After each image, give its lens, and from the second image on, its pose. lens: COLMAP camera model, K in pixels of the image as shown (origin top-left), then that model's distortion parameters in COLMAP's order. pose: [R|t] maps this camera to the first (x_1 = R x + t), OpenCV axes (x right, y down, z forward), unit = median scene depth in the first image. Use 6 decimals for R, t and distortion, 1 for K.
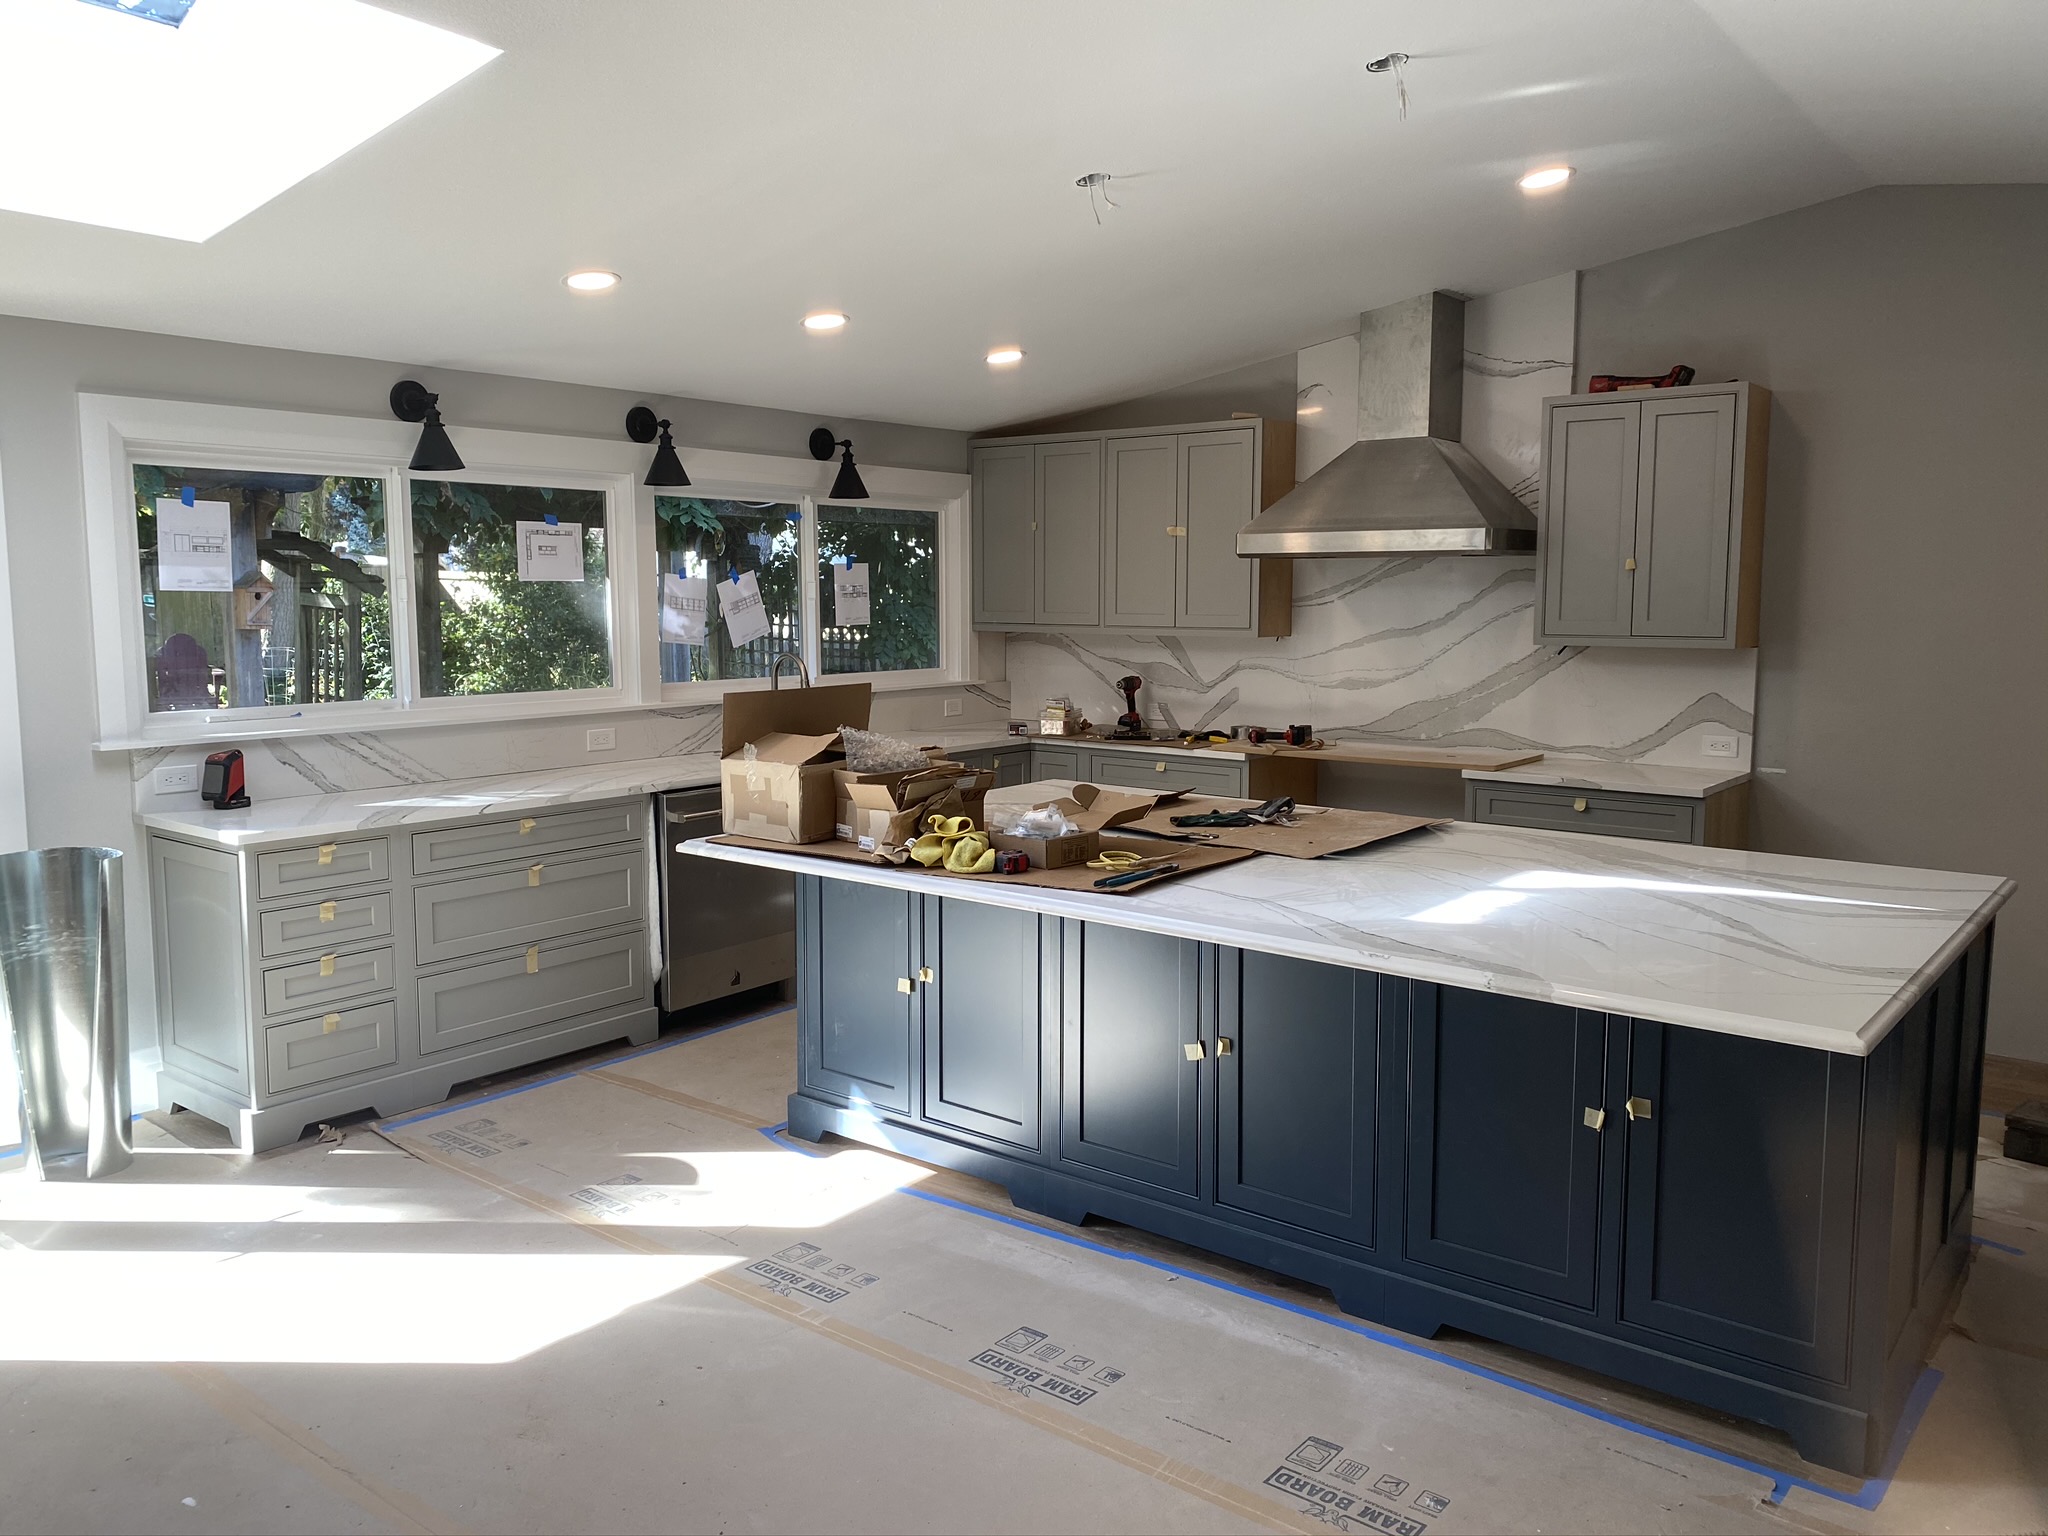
lens RADIAL K [[1542.0, 0, 1027.7], [0, 1542.0, 752.5], [0, 0, 1]] dist [0.099967, -0.167268]
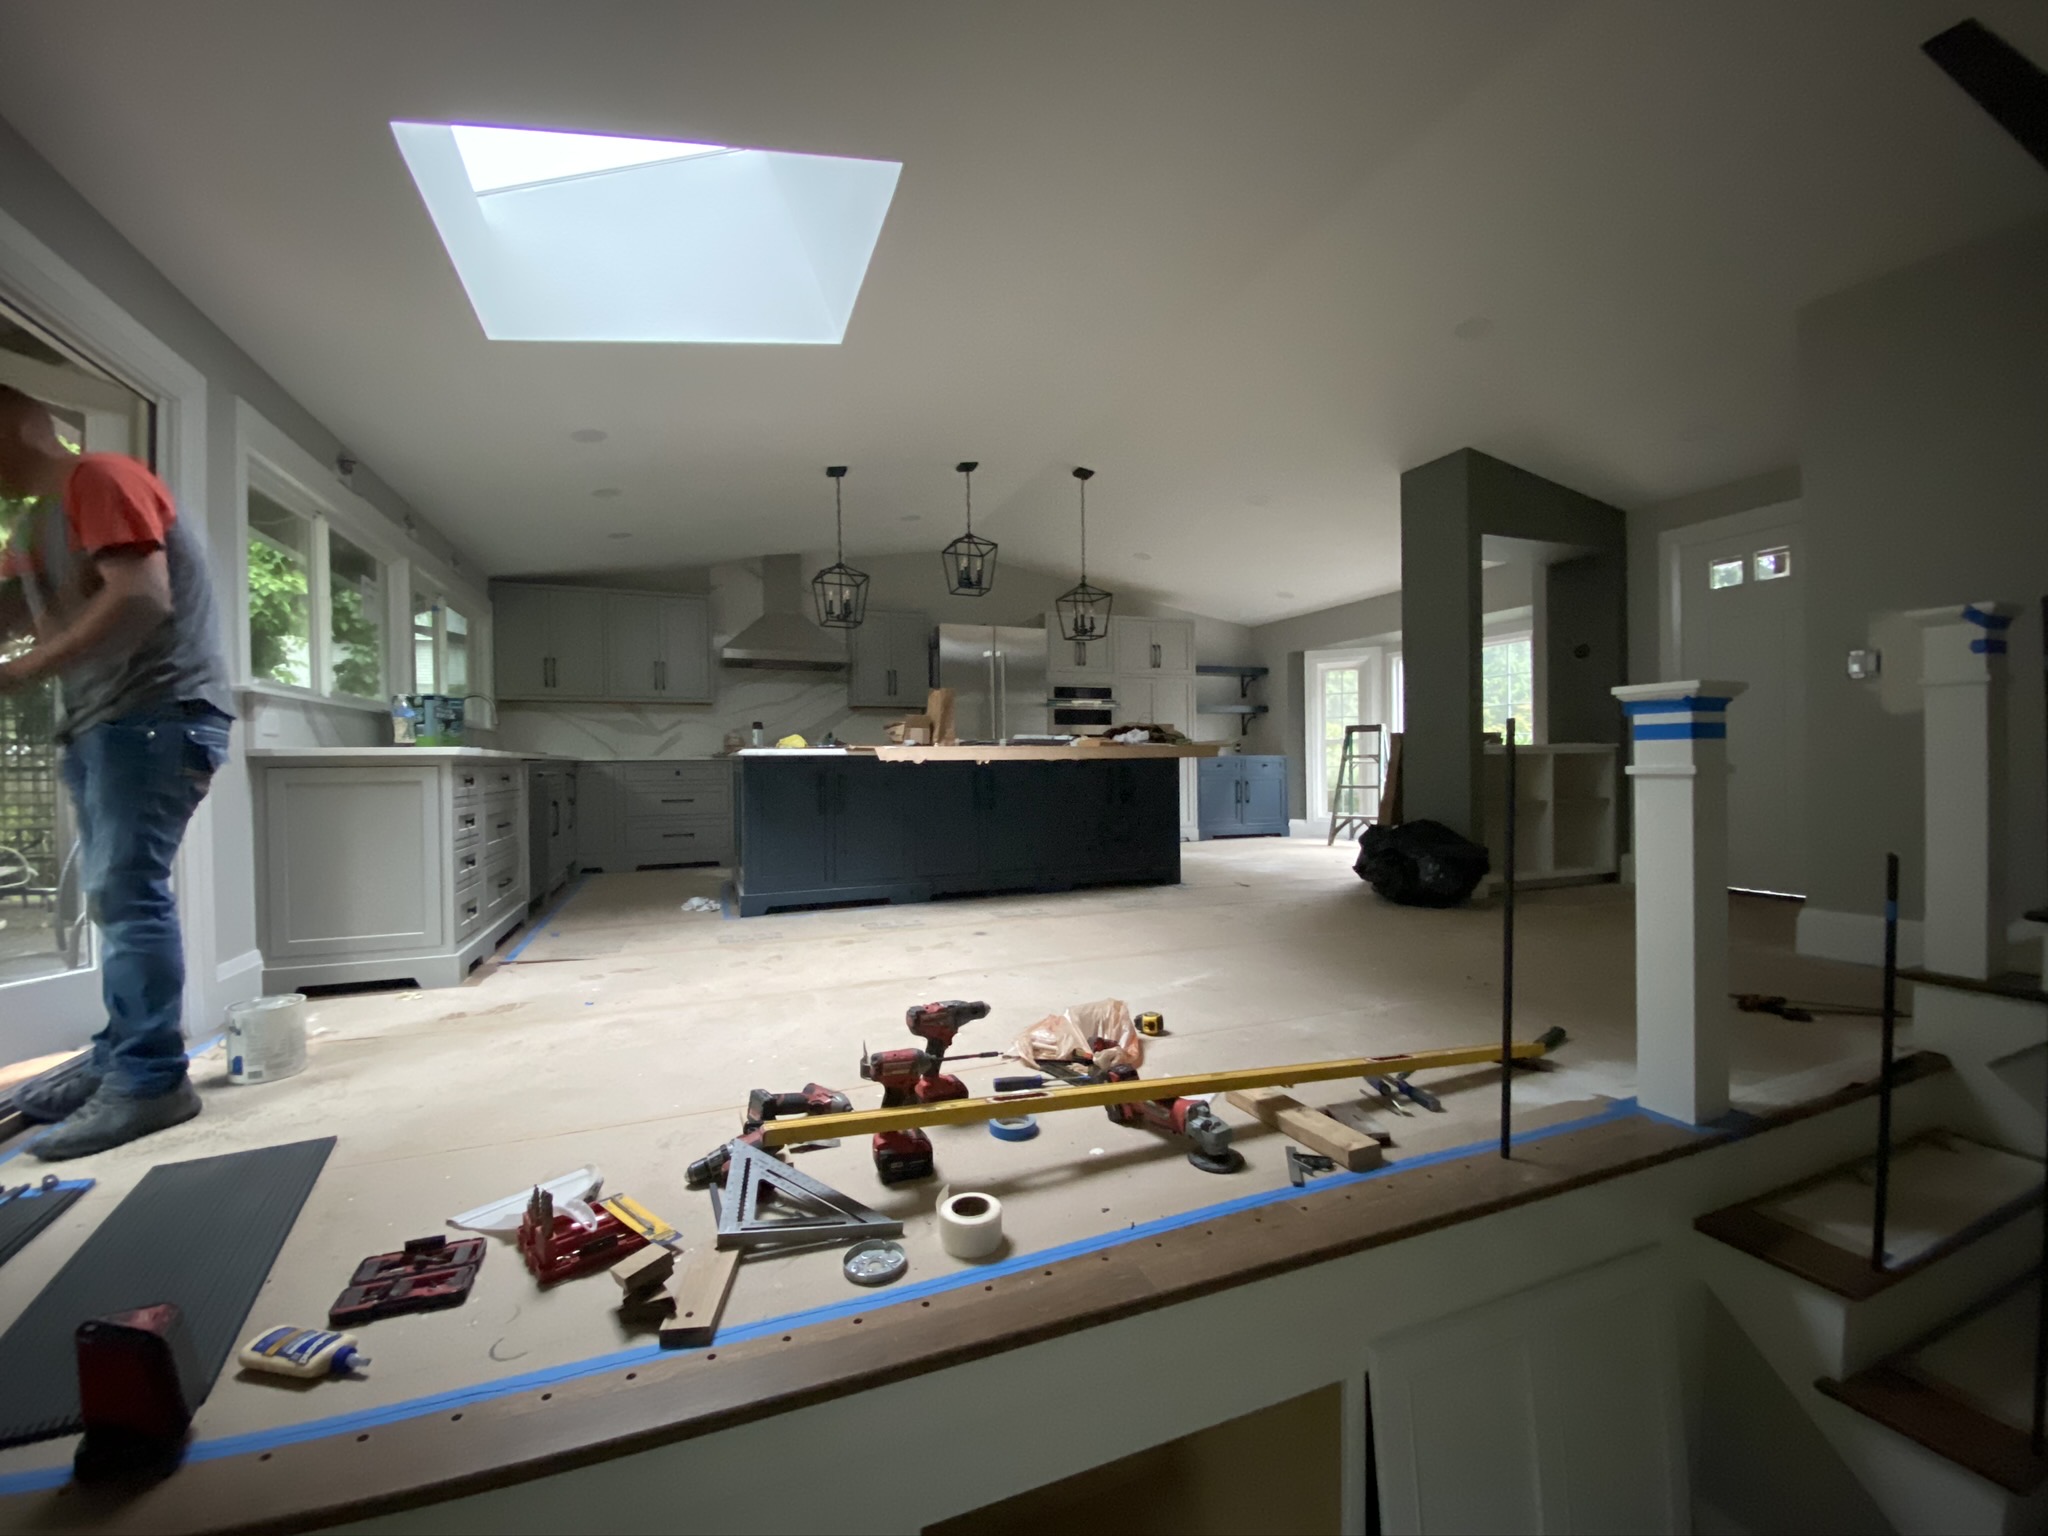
lens RADIAL K [[818.1, 0, 1015.2], [0, 818.1, 773.6], [0, 0, 1]] dist [0.038645, -0.034986]
pose [[0.502776, -0.016276, 0.864264, -0.714803], [0.103096, 0.993815, -0.041259, 0.126017], [-0.858247, 0.109846, 0.501344, 0.174821]]
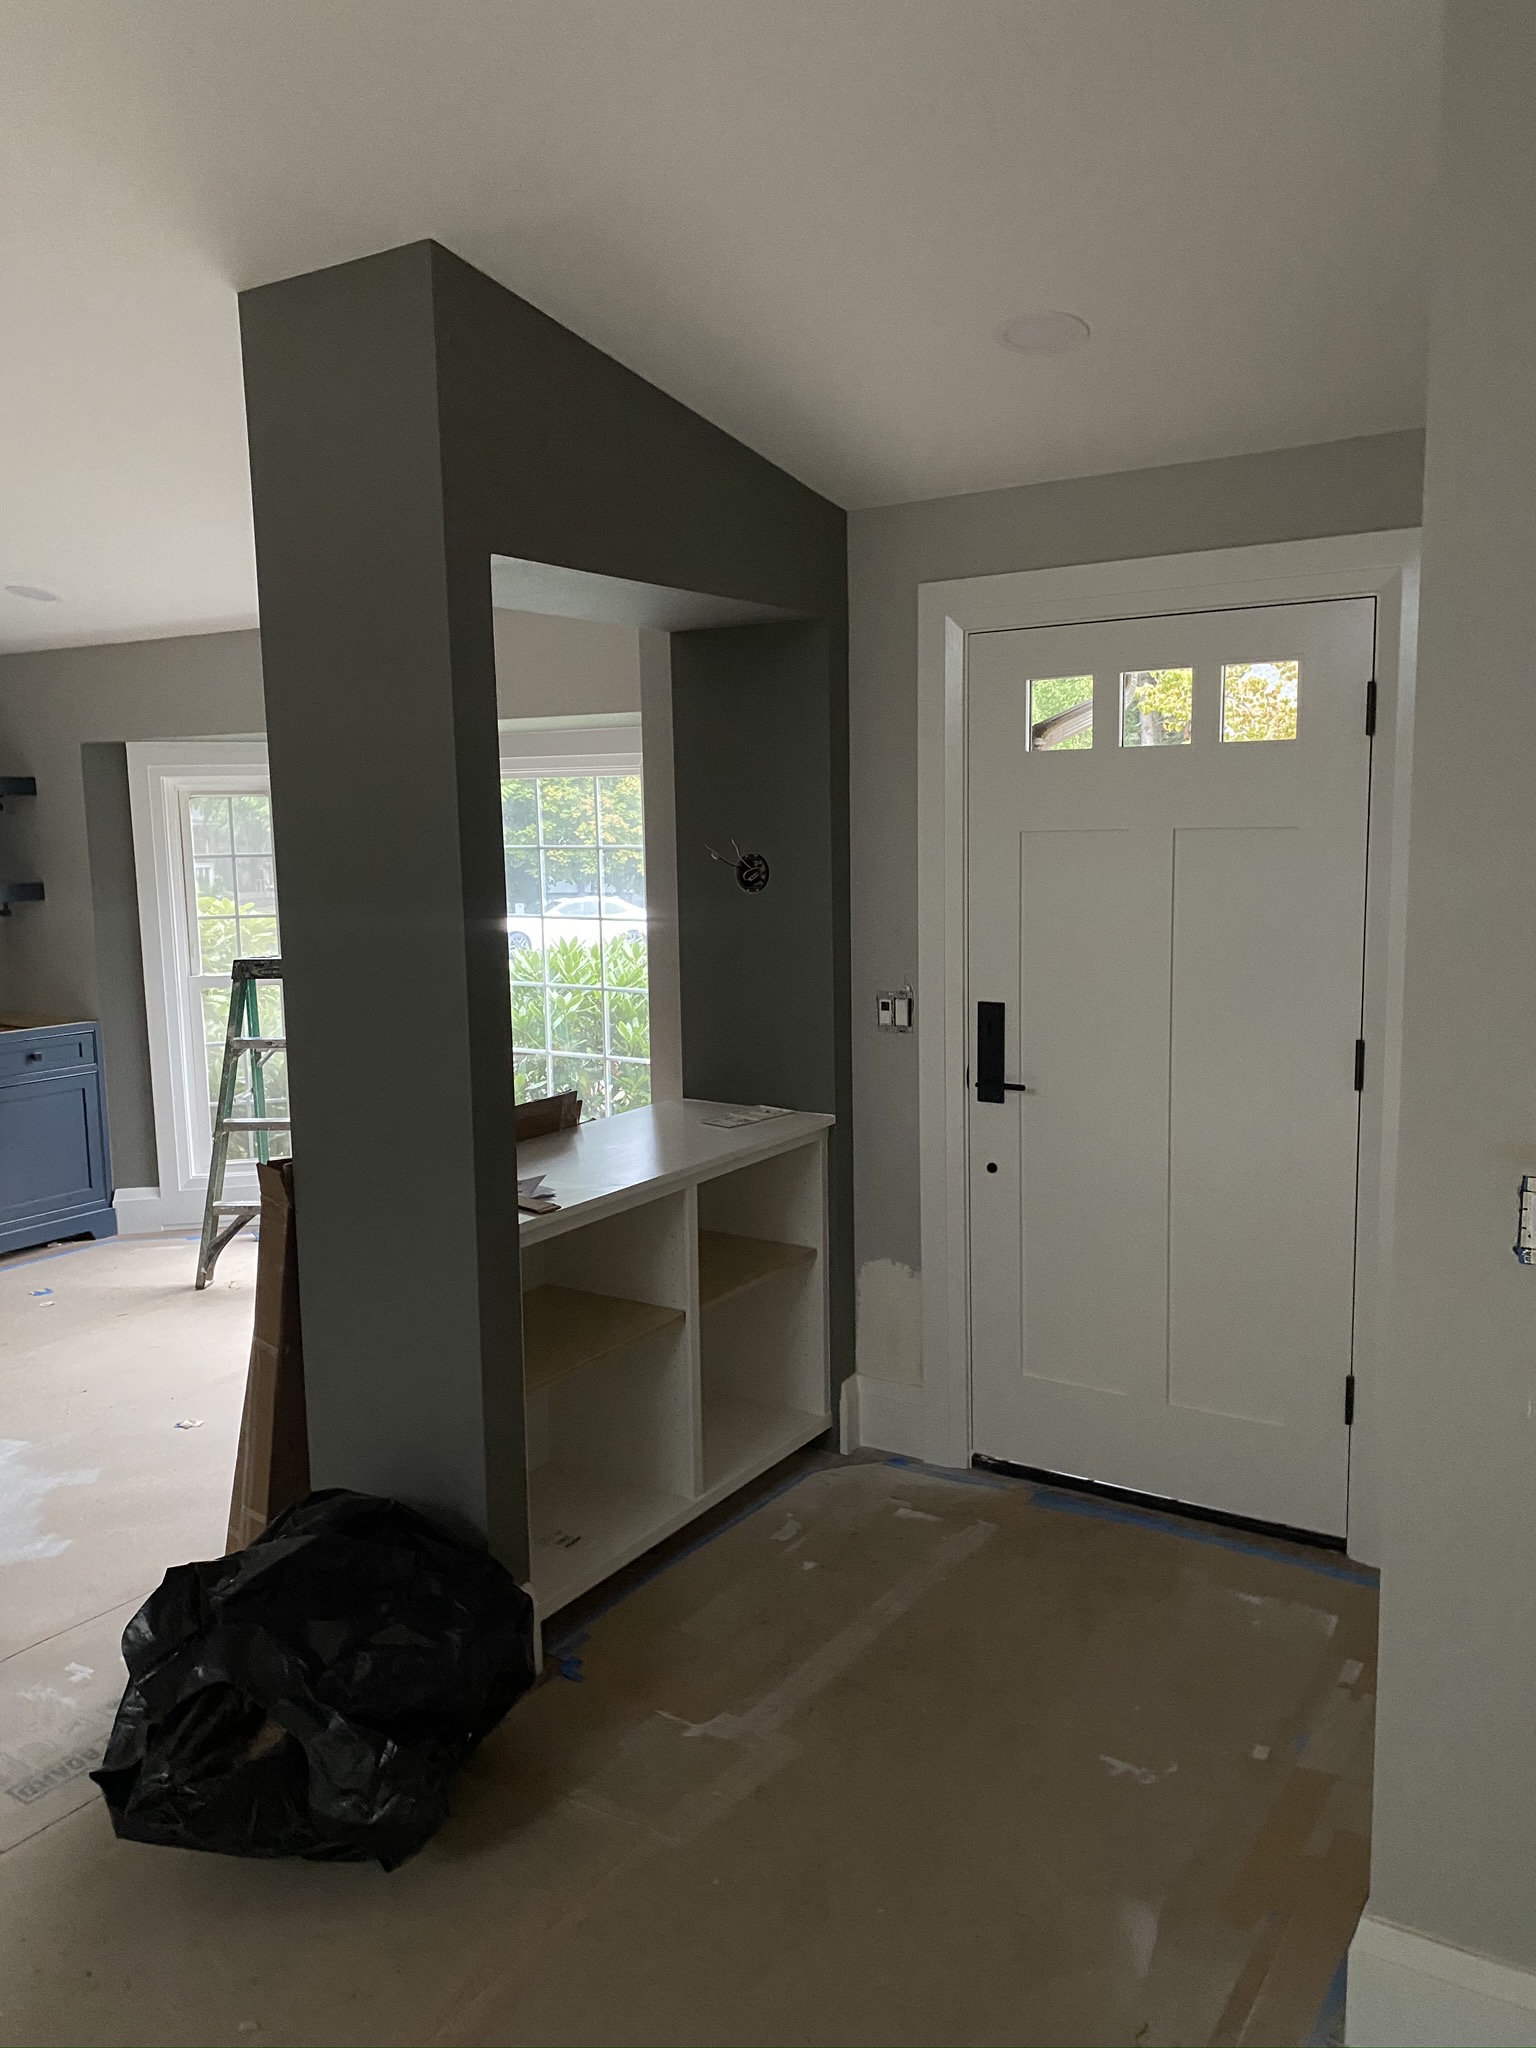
lens RADIAL K [[1541.3, 0, 793.9], [0, 1541.3, 1019.3], [0, 0, 1]] dist [0.021157, -0.010989]
pose [[-0.119538, -0.130746, 0.984183, -0.210178], [0.119984, 0.982123, 0.145046, -0.028590], [-0.985553, 0.135425, -0.101714, 0.133627]]
